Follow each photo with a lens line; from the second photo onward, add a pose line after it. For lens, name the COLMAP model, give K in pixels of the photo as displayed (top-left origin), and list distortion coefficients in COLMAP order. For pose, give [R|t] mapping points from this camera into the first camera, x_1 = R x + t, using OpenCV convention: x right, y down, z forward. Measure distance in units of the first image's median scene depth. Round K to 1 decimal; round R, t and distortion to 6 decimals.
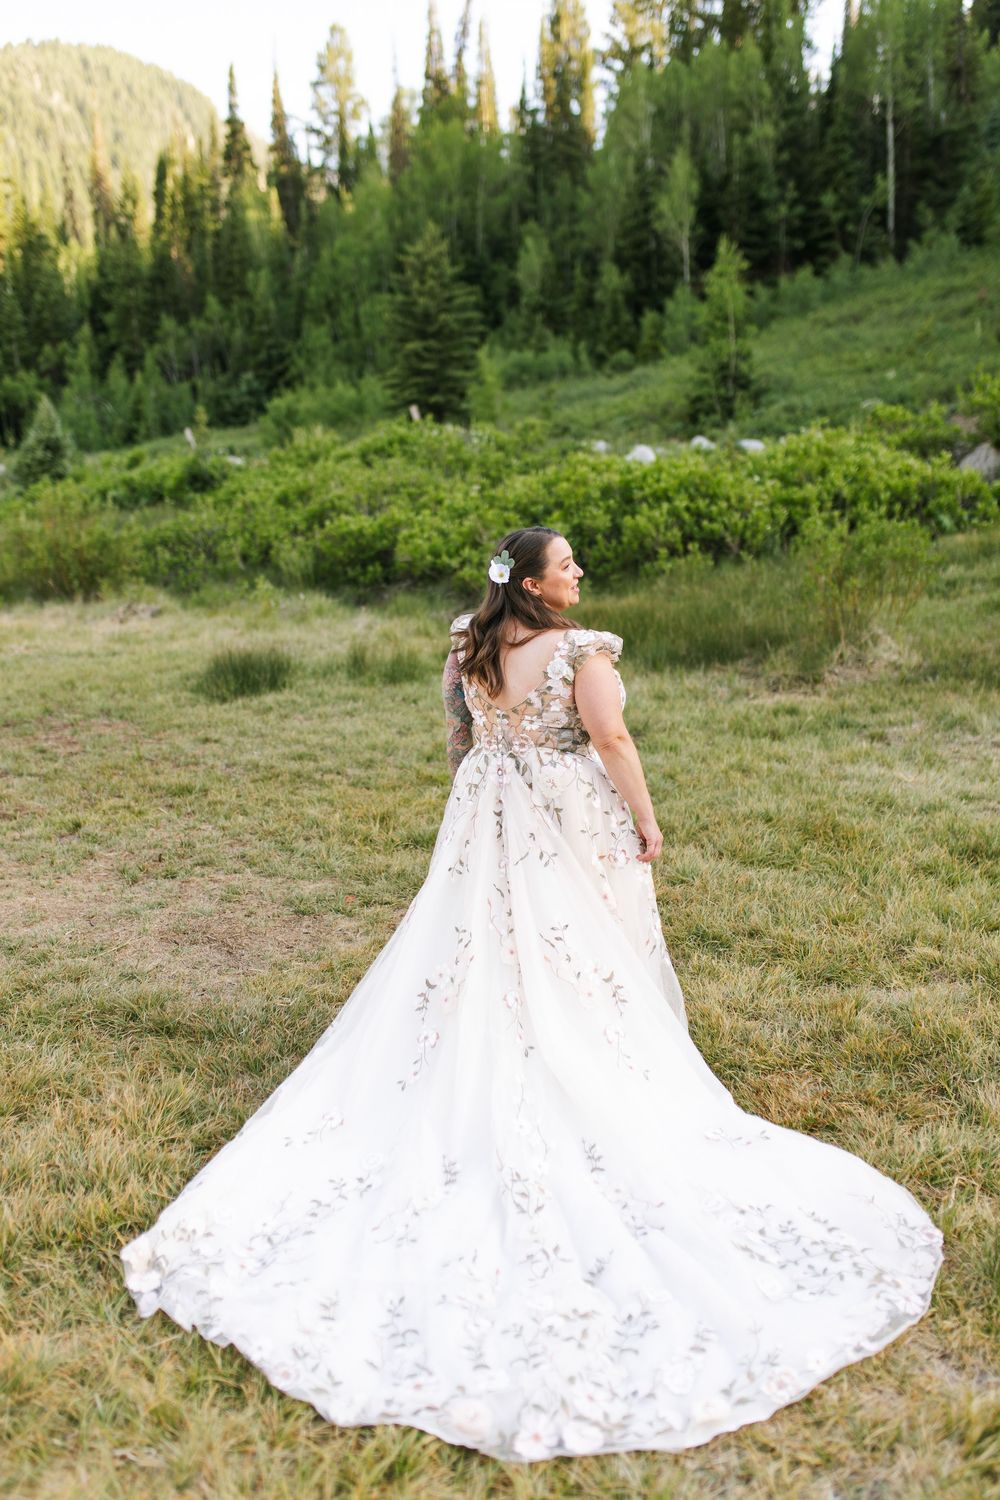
lens RADIAL K [[1365.3, 0, 500.0], [0, 1365.3, 750.0], [0, 0, 1]] dist [-0.004843, 0.009979]
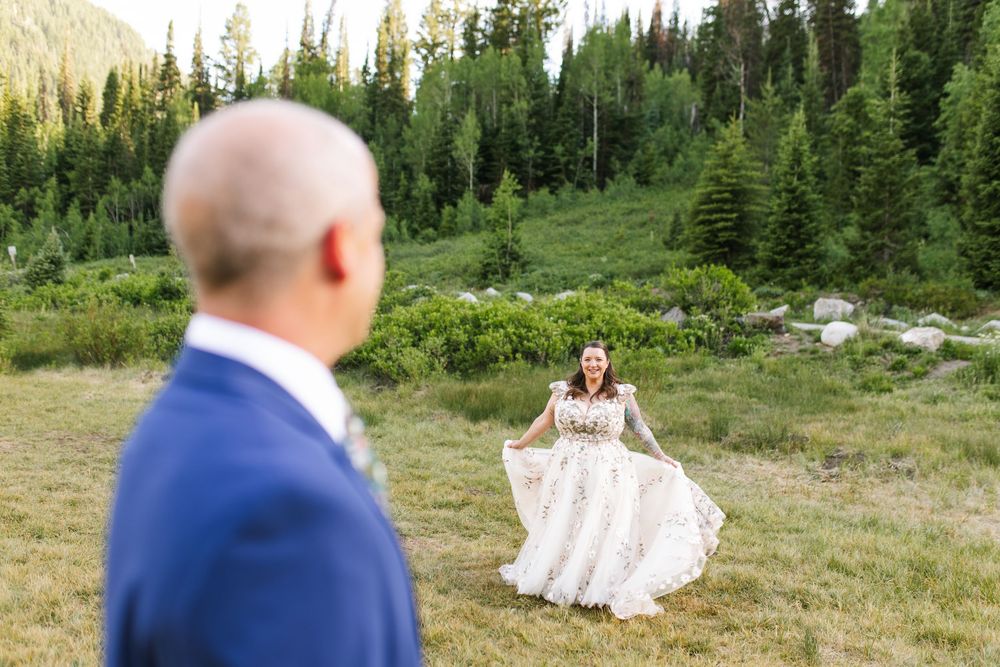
lens RADIAL K [[949.5, 0, 500.0], [0, 949.5, 333.5], [0, 0, 1]] dist [-0.002675, 0.006473]
pose [[0.978366, 0.064136, 0.196690, -0.040640], [-0.030245, 0.984859, -0.170696, 0.008935], [-0.204660, 0.161054, 0.965492, -0.047695]]
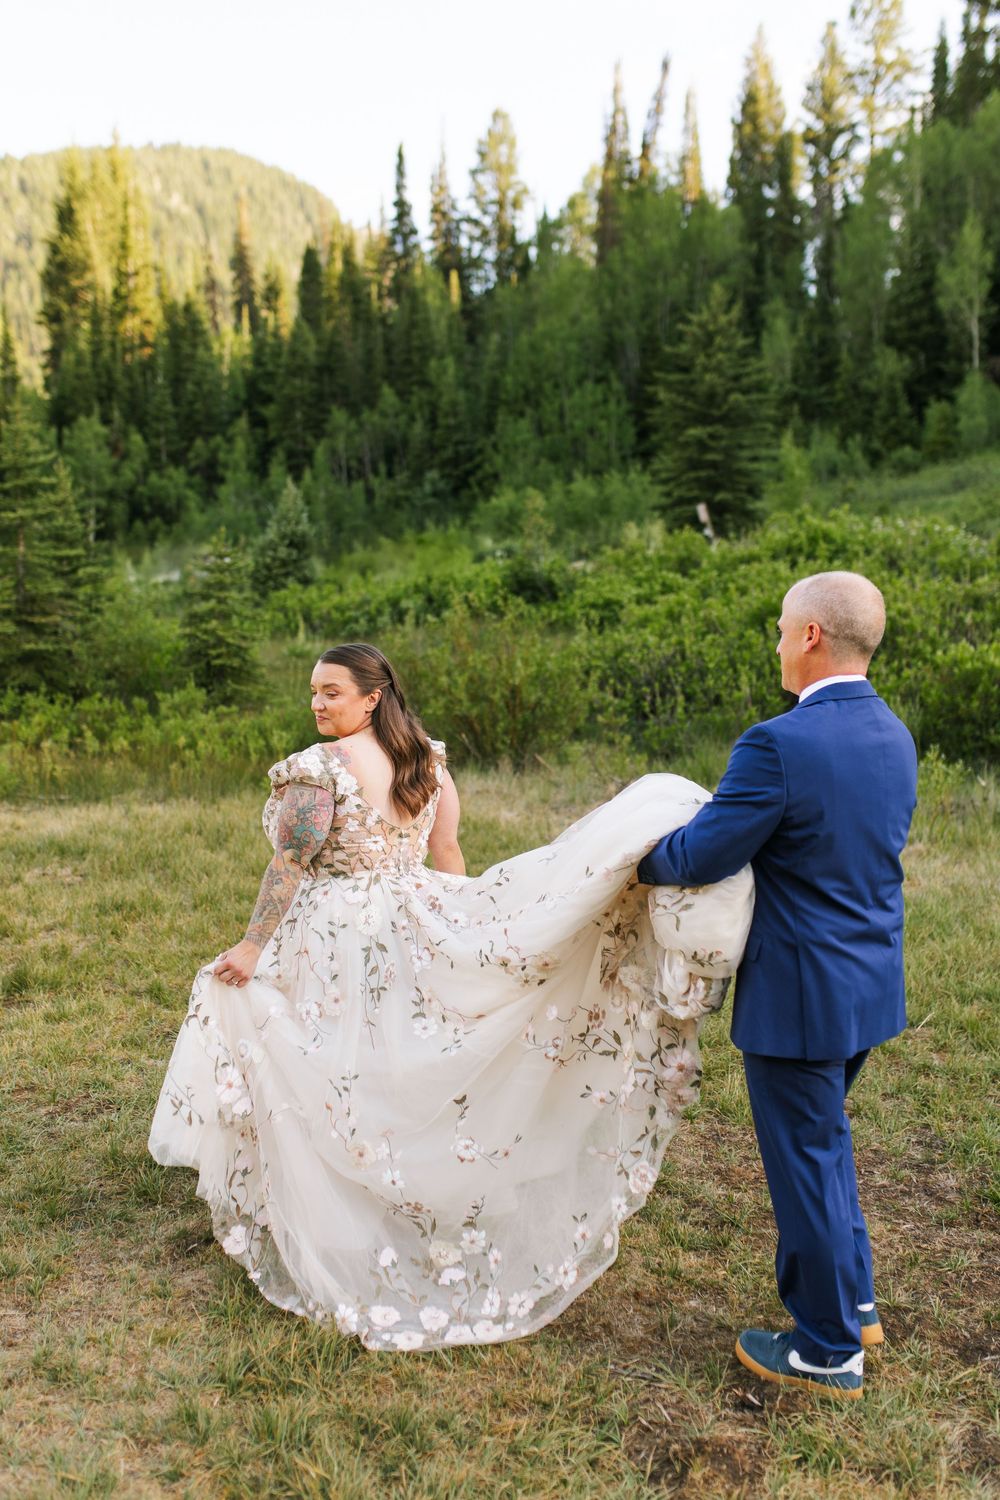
lens RADIAL K [[1424.2, 0, 467.9], [0, 1424.2, 751.3], [0, 0, 1]] dist [-0.002675, 0.006473]
pose [[0.997413, 0.024926, -0.067423, -0.123582], [-0.030852, 0.995615, -0.088317, -0.025665], [0.064926, 0.090169, 0.993808, 0.151105]]
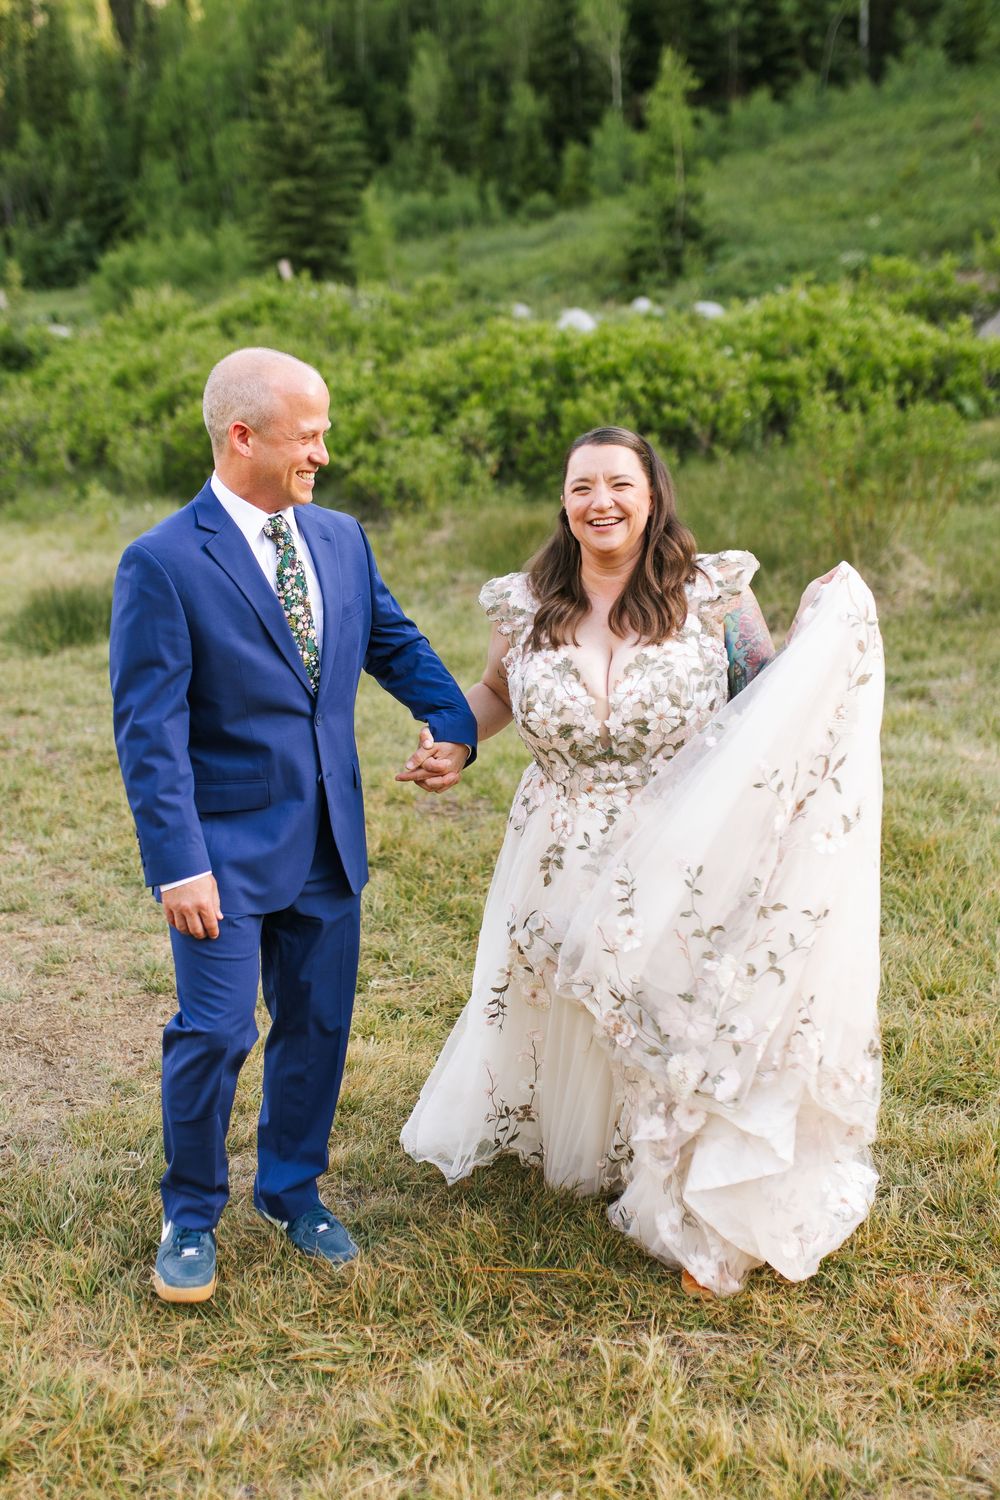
lens RADIAL K [[1621.5, 0, 491.4], [0, 1621.5, 758.5], [0, 0, 1]] dist [-0.004316, 0.002818]
pose [[0.998072, -0.018893, 0.059128, -0.003079], [0.015972, 0.998647, 0.049496, -0.004927], [-0.059983, -0.048457, 0.997023, 0.025297]]
